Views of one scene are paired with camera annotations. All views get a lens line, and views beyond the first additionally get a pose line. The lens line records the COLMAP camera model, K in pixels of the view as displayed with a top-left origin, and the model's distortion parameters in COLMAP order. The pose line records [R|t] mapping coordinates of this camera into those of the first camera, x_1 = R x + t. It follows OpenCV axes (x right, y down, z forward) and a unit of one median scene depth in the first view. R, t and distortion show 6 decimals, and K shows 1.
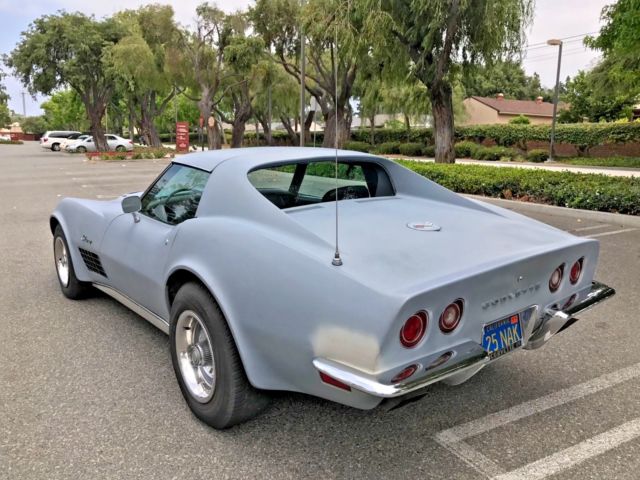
lens RADIAL K [[525.0, 0, 315.3], [0, 525.0, 235.1], [0, 0, 1]] dist [0.014620, -0.015043]
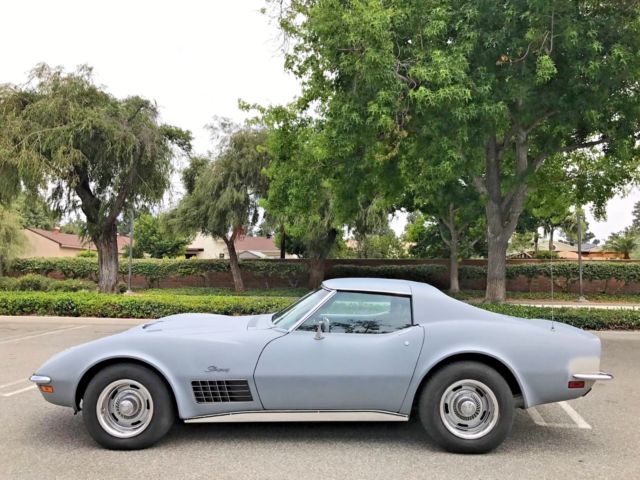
lens RADIAL K [[525.0, 0, 316.9], [0, 525.0, 228.5], [0, 0, 1]] dist [0.014620, -0.015043]
pose [[0.636771, 0.069353, 0.767927, -0.124489], [0.132744, 0.971216, -0.197784, -0.003051], [-0.759540, 0.227881, 0.609236, 0.017190]]
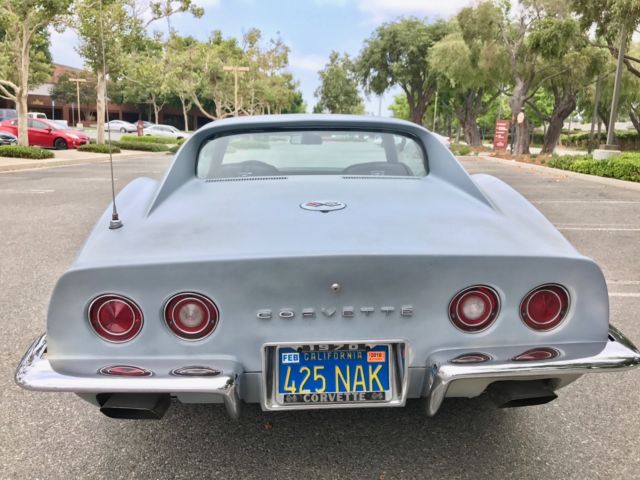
lens RADIAL K [[525.0, 0, 317.6], [0, 525.0, 237.8], [0, 0, 1]] dist [0.014620, -0.015043]
pose [[0.818676, 0.123291, -0.560865, 0.042440], [-0.121241, 0.991774, 0.041045, 0.000004], [0.561312, 0.034397, 0.826889, 0.027575]]
